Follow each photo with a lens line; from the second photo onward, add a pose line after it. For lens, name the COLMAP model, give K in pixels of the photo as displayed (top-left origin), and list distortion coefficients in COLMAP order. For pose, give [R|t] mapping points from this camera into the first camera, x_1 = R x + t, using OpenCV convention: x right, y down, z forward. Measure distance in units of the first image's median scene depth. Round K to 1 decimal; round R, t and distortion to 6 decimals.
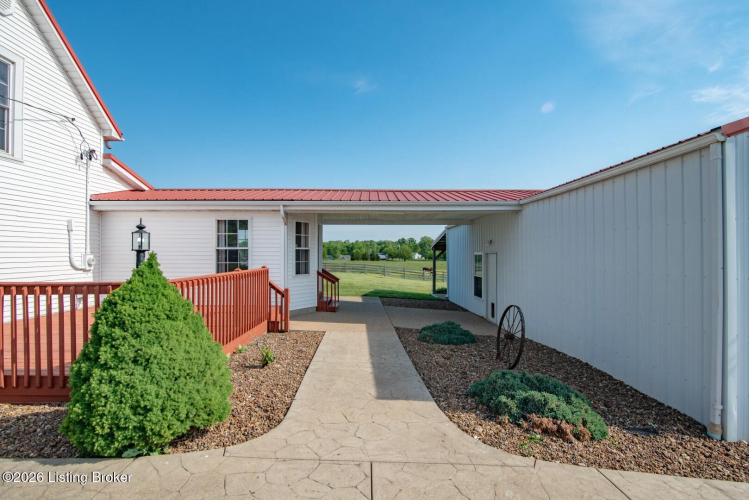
lens RADIAL K [[360.1, 0, 390.1], [0, 360.1, 248.4], [0, 0, 1]] dist [-0.016600, 0.001434]
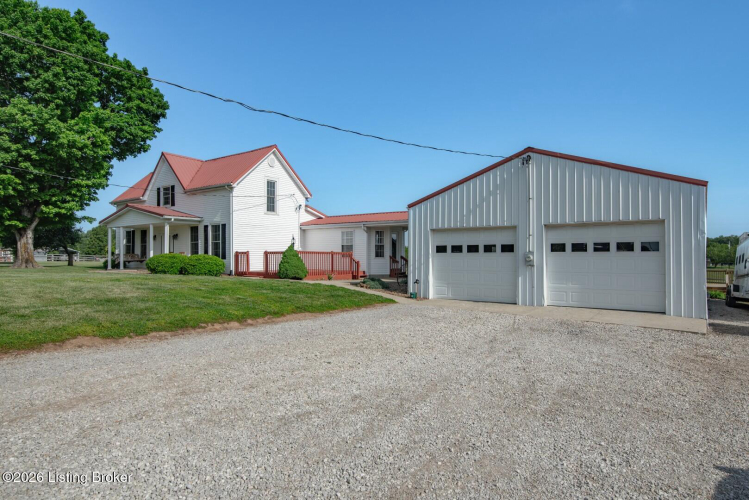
lens RADIAL K [[456.9, 0, 374.8], [0, 456.9, 246.8], [0, 0, 1]] dist [0.004464, 0.002971]
pose [[0.804026, -0.012210, -0.594468, 1.485468], [0.008840, 0.999924, -0.008582, 0.044485], [0.594528, 0.001645, 0.804073, -1.263638]]
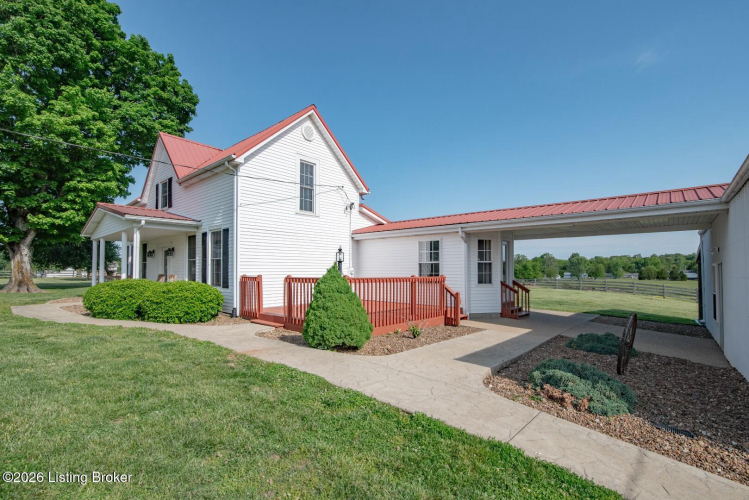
lens RADIAL K [[360.1, 0, 357.5], [0, 360.1, 255.2], [0, 0, 1]] dist [-0.016600, 0.001434]
pose [[0.713745, -0.029751, -0.699773, 0.331089], [0.009182, 0.999409, -0.033124, 0.016084], [0.700345, 0.017217, 0.713597, -0.156184]]
